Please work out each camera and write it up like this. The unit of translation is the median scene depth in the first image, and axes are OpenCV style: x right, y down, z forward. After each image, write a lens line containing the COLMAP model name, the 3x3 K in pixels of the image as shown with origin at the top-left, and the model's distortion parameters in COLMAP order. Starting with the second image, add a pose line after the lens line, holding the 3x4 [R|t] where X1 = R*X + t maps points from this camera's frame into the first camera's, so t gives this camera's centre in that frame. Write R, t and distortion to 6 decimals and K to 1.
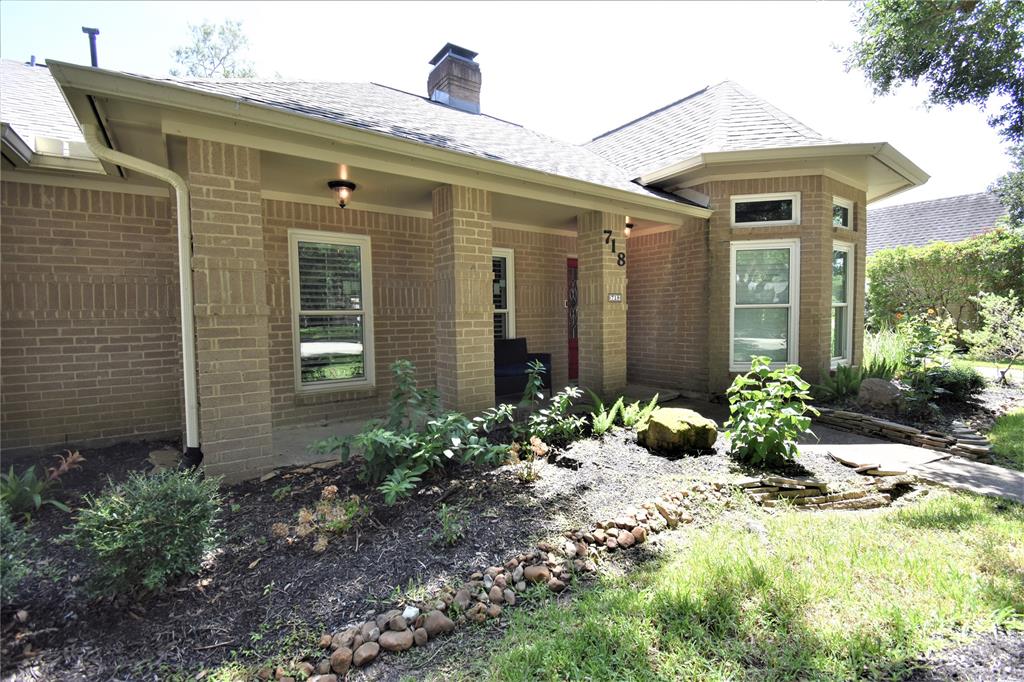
lens RADIAL K [[452.2, 0, 512.0], [0, 452.2, 341.0], [0, 0, 1]] dist [0.022403, -0.025547]
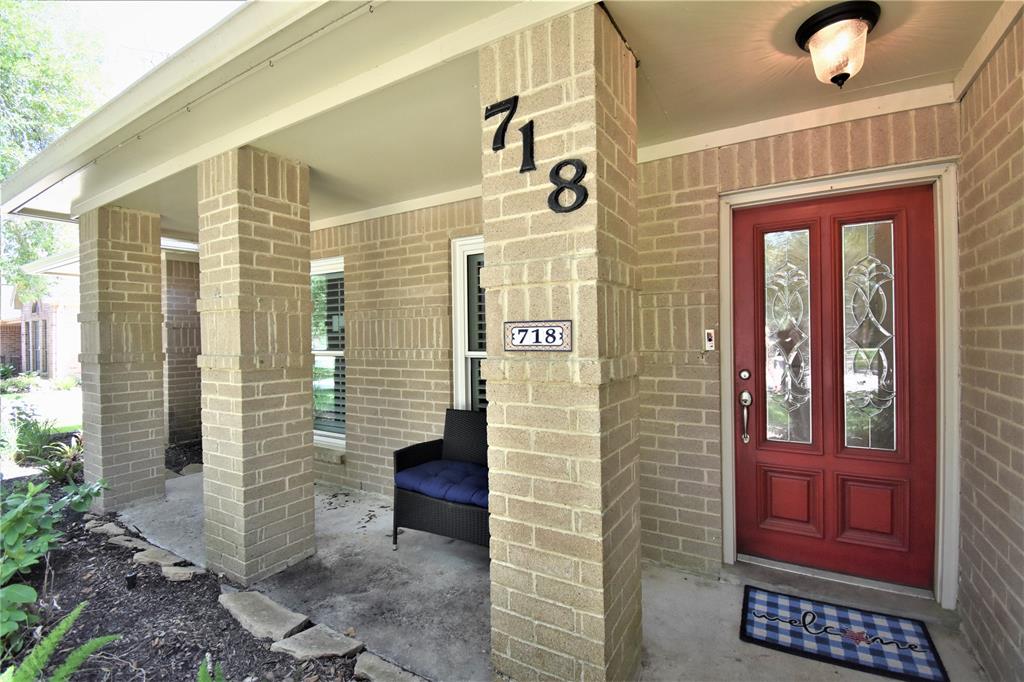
lens RADIAL K [[452.2, 0, 512.0], [0, 452.2, 341.0], [0, 0, 1]] dist [0.022403, -0.025547]
pose [[0.387649, 0.020588, -0.921577, 0.481312], [-0.044127, 0.999019, 0.003757, -0.094937], [0.920750, 0.039210, 0.388177, 0.900757]]
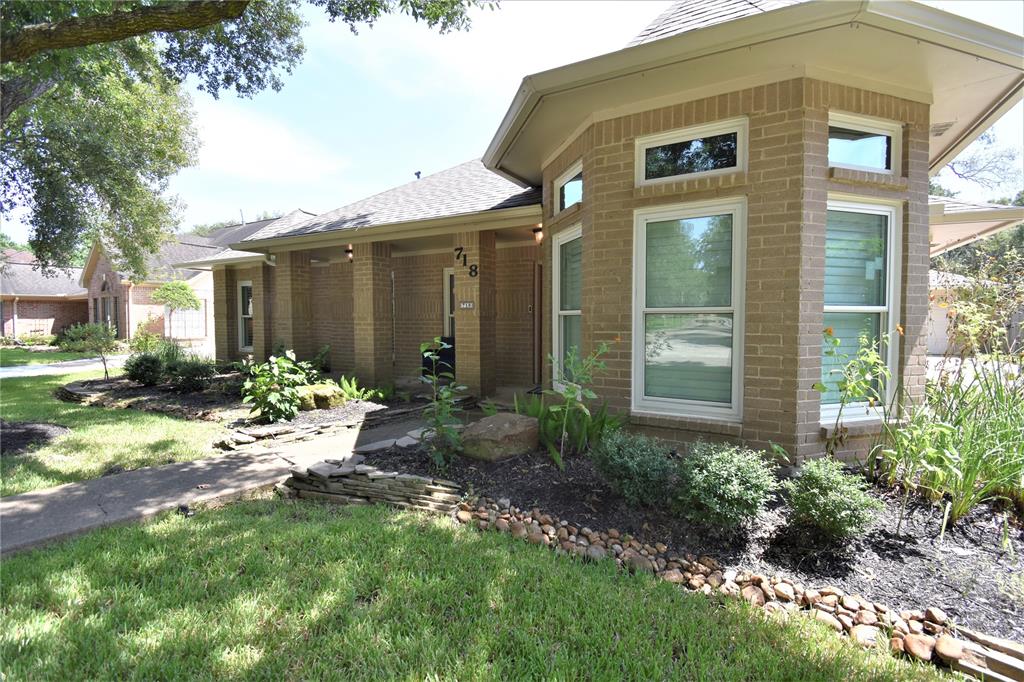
lens RADIAL K [[452.2, 0, 512.0], [0, 452.2, 341.0], [0, 0, 1]] dist [0.022403, -0.025547]
pose [[0.424074, 0.060348, -0.903615, 1.338141], [-0.055902, 0.997619, 0.040391, -0.059648], [0.903901, 0.033386, 0.426437, 0.634751]]
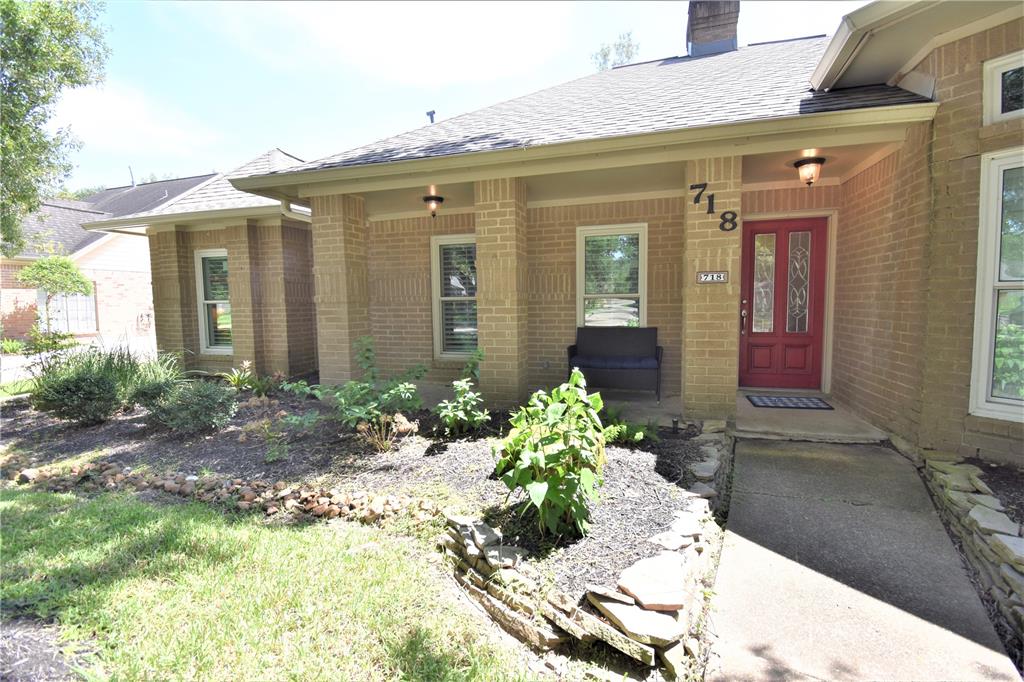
lens RADIAL K [[452.2, 0, 512.0], [0, 452.2, 341.0], [0, 0, 1]] dist [0.022403, -0.025547]
pose [[0.595473, 0.077067, -0.799670, 0.632963], [-0.040231, 0.997000, 0.066127, -0.030662], [0.802367, -0.007205, 0.596787, 0.326371]]
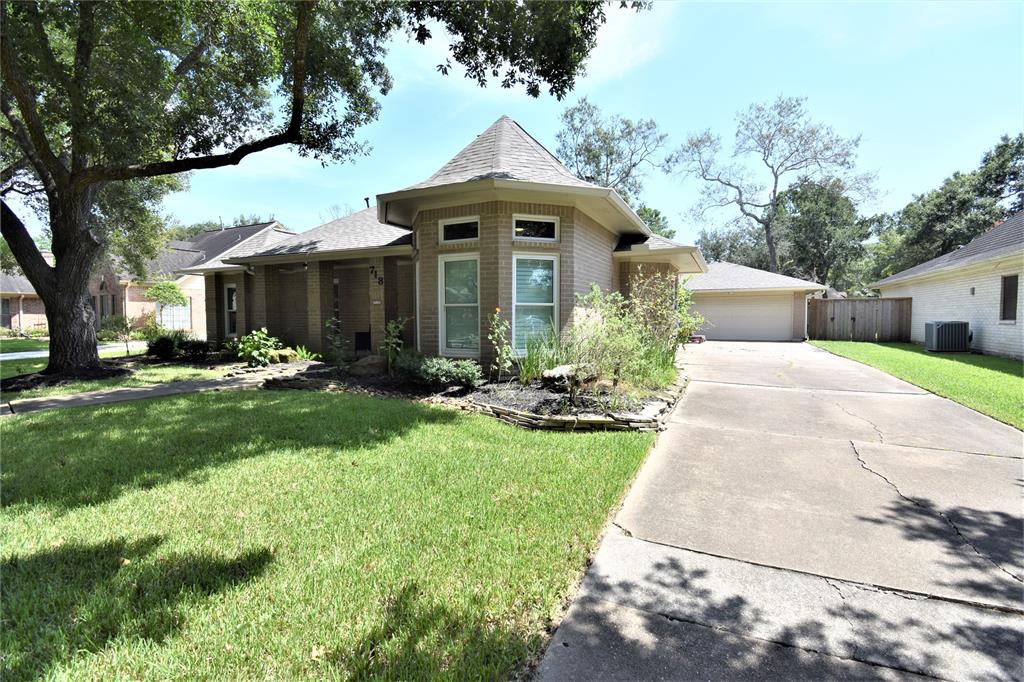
lens RADIAL K [[452.2, 0, 512.0], [0, 452.2, 341.0], [0, 0, 1]] dist [0.022403, -0.025547]
pose [[0.461246, 0.064687, -0.884911, 2.151813], [-0.055201, 0.997499, 0.044144, -0.052118], [0.885553, 0.028487, 0.463663, 0.653553]]
